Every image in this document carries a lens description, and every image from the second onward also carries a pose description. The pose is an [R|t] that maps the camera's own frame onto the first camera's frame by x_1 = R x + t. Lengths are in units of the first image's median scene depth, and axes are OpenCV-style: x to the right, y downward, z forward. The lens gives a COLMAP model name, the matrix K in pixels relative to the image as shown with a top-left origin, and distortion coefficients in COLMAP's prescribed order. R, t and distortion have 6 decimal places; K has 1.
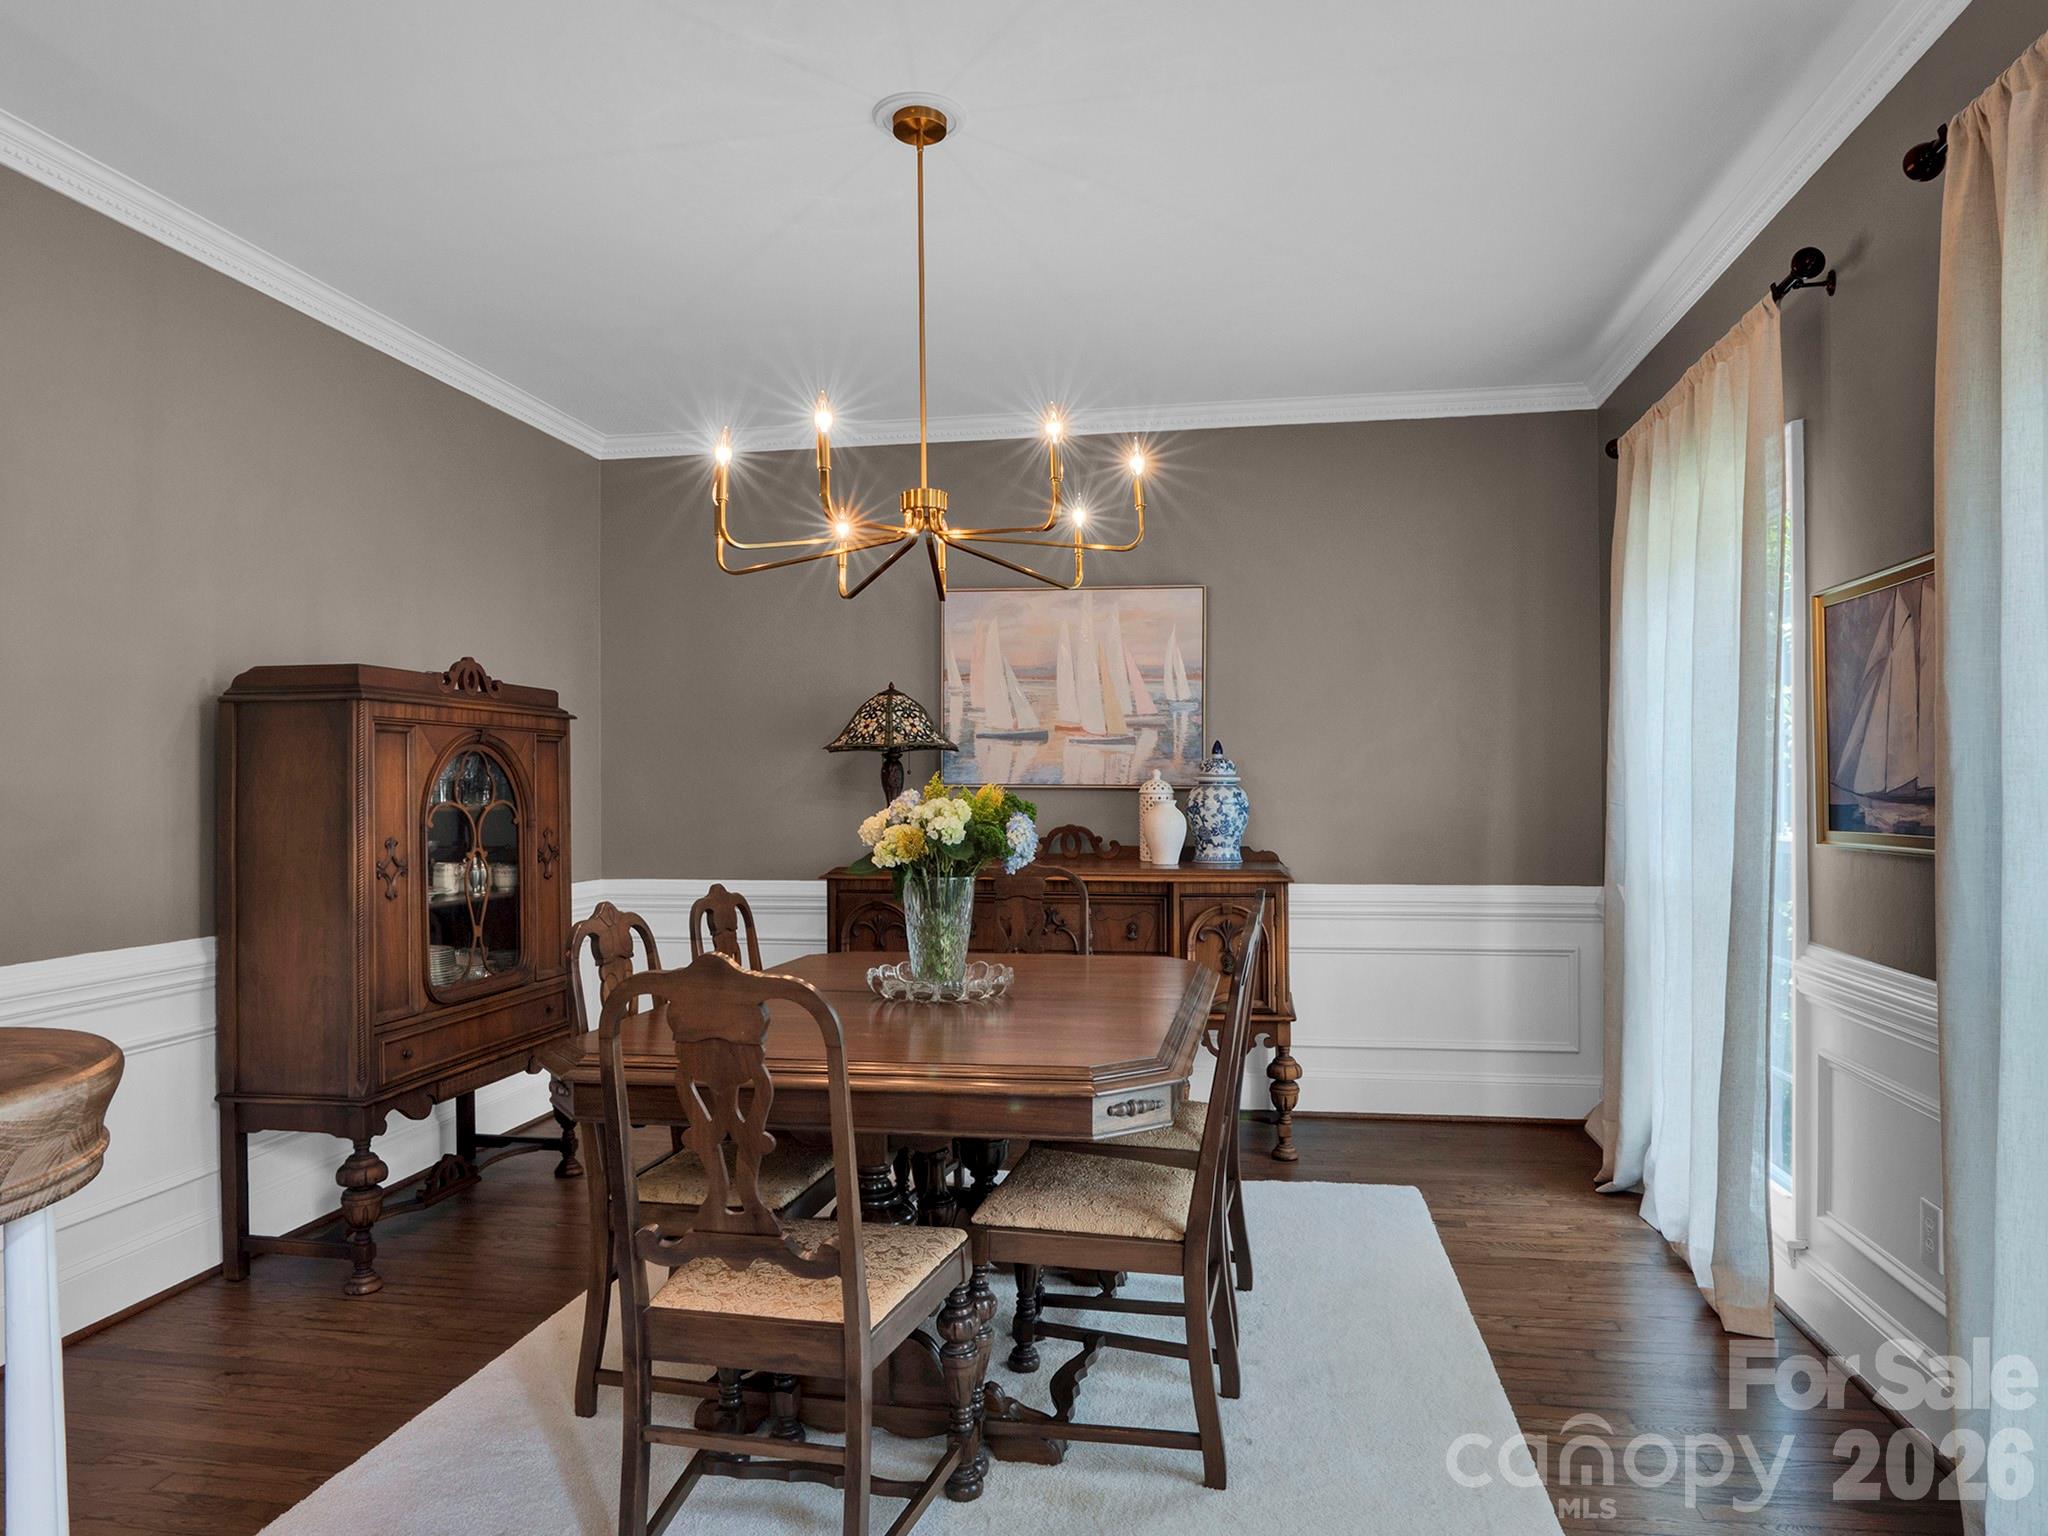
lens RADIAL K [[1371.2, 0, 1023.6], [0, 1371.2, 790.0], [0, 0, 1]] dist [-0.024777, 0.009793]
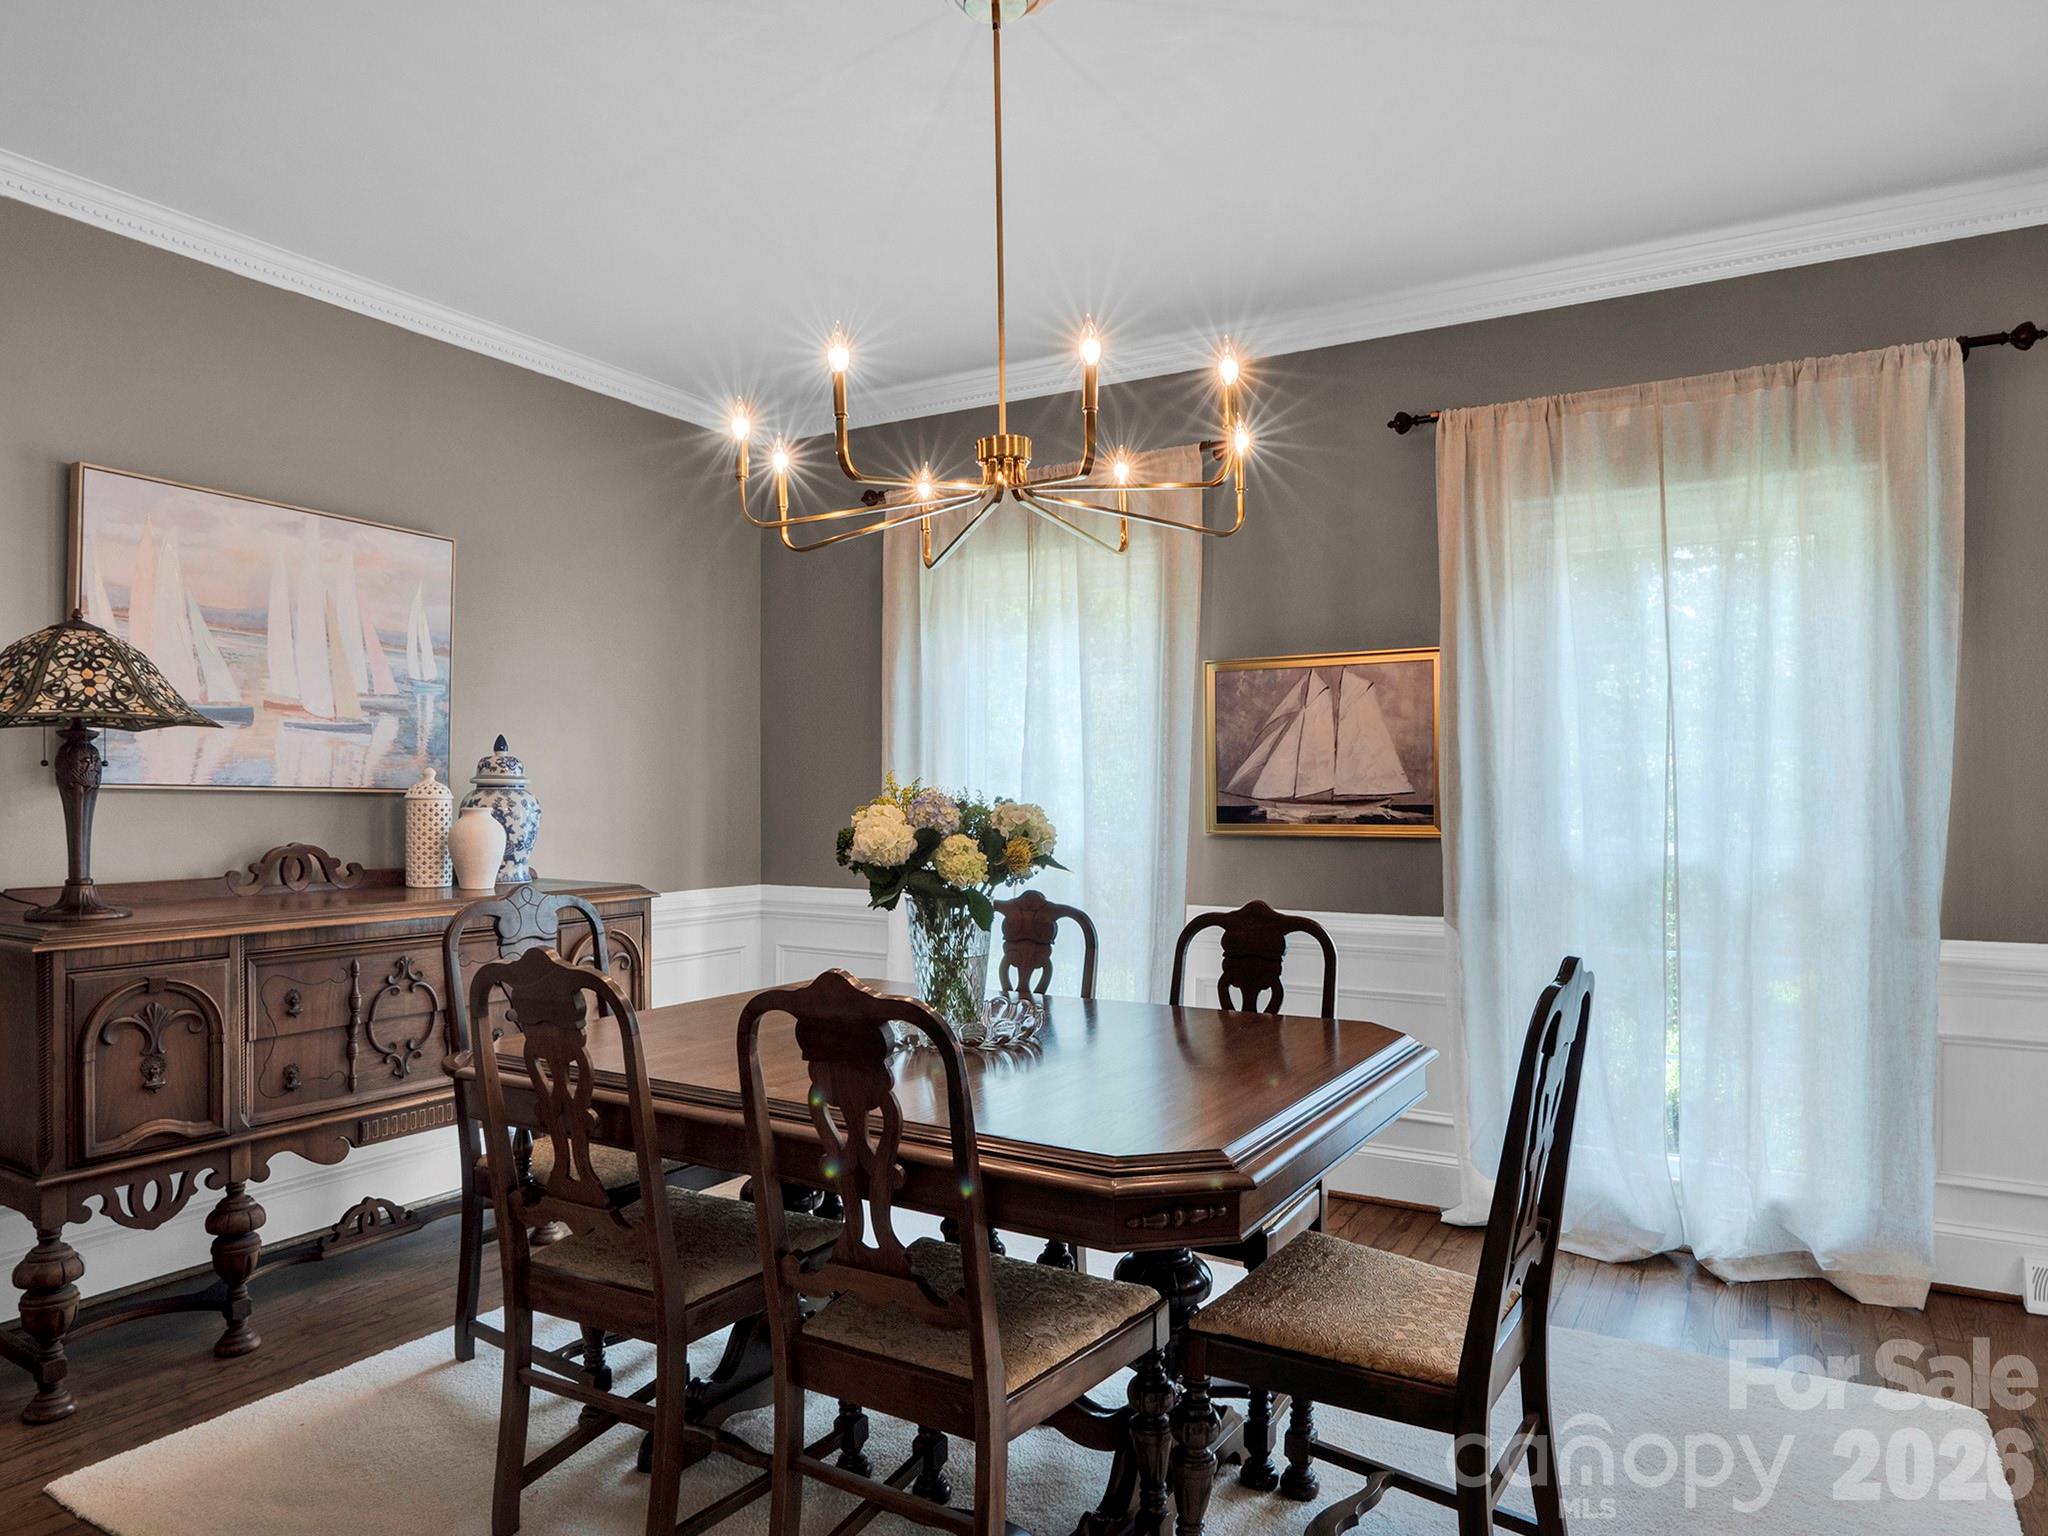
lens RADIAL K [[1343.0, 0, 999.3], [0, 1343.0, 796.5], [0, 0, 1]] dist [-0.028609, 0.005401]
pose [[0.336632, 0.003181, 0.941631, -0.488860], [-0.001311, 0.999995, -0.002910, 0.002610], [-0.941635, -0.000255, 0.336635, 0.432068]]
